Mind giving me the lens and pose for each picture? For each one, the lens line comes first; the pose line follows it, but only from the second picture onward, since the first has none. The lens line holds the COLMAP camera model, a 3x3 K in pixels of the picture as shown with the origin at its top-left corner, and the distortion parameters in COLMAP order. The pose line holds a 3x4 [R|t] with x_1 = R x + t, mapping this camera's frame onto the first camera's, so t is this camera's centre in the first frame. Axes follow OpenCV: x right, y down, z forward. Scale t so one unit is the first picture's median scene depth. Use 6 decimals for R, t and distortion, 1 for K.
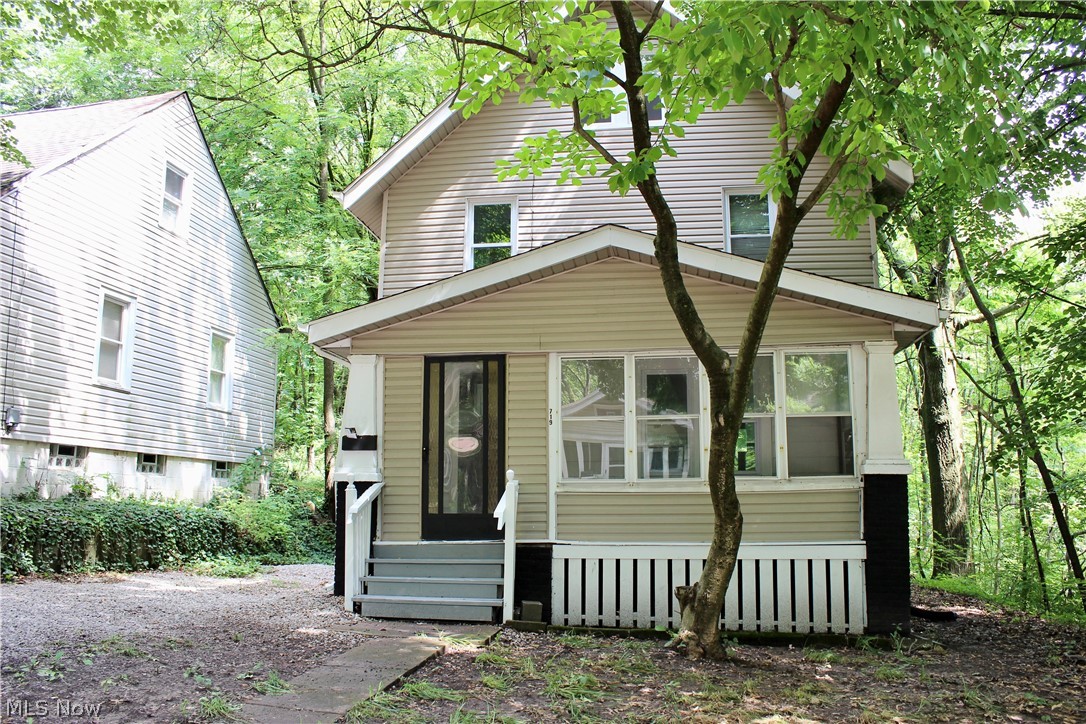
lens RADIAL K [[909.6, 0, 543.0], [0, 909.6, 362.0], [0, 0, 1]] dist [-0.161391, 0.151564]
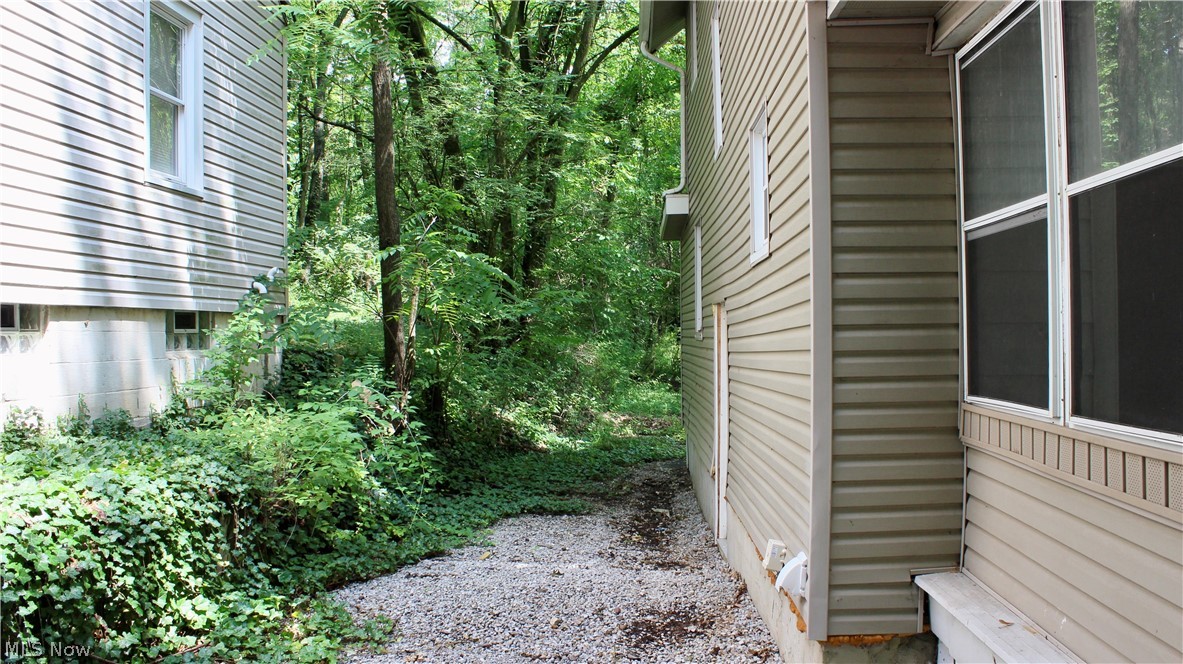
lens RADIAL K [[987.0, 0, 591.5], [0, 987.0, 332.0], [0, 0, 1]] dist [-0.117087, 0.000369]
pose [[0.994830, -0.016954, 0.100130, -0.261576], [0.001331, 0.988059, 0.154072, 0.061842], [-0.101546, -0.153142, 0.982973, 0.640807]]
